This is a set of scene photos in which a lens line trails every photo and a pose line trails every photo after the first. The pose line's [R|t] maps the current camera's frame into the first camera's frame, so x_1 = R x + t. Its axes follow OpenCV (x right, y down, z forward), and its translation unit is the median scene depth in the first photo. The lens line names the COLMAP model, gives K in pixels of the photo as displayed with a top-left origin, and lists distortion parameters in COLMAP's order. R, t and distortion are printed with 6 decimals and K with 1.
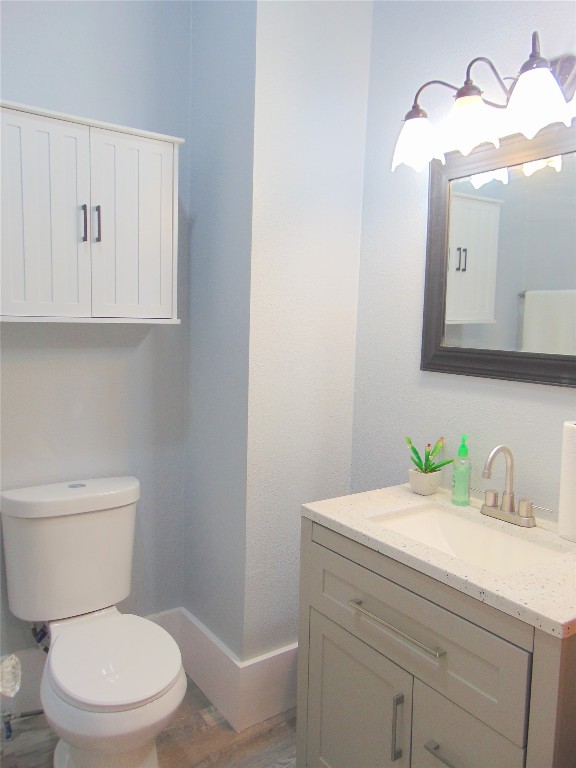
lens RADIAL K [[576.3, 0, 287.8], [0, 576.3, 379.9], [0, 0, 1]] dist [-0.025880, 0.054254]
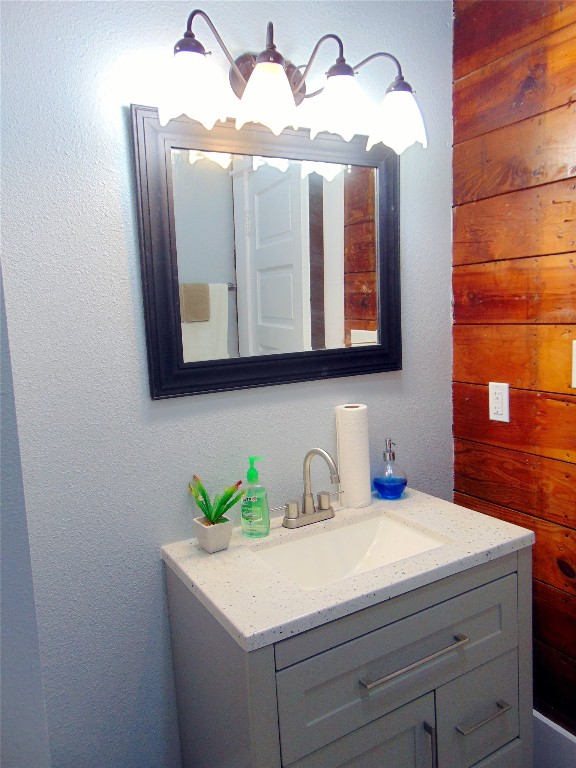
lens RADIAL K [[576.3, 0, 289.3], [0, 576.3, 384.4], [0, 0, 1]] dist [-0.025880, 0.054254]
pose [[0.093081, -0.155711, 0.983407, -0.600009], [0.162183, 0.976875, 0.139326, -0.141519], [-0.982361, 0.146523, 0.116182, 0.942649]]
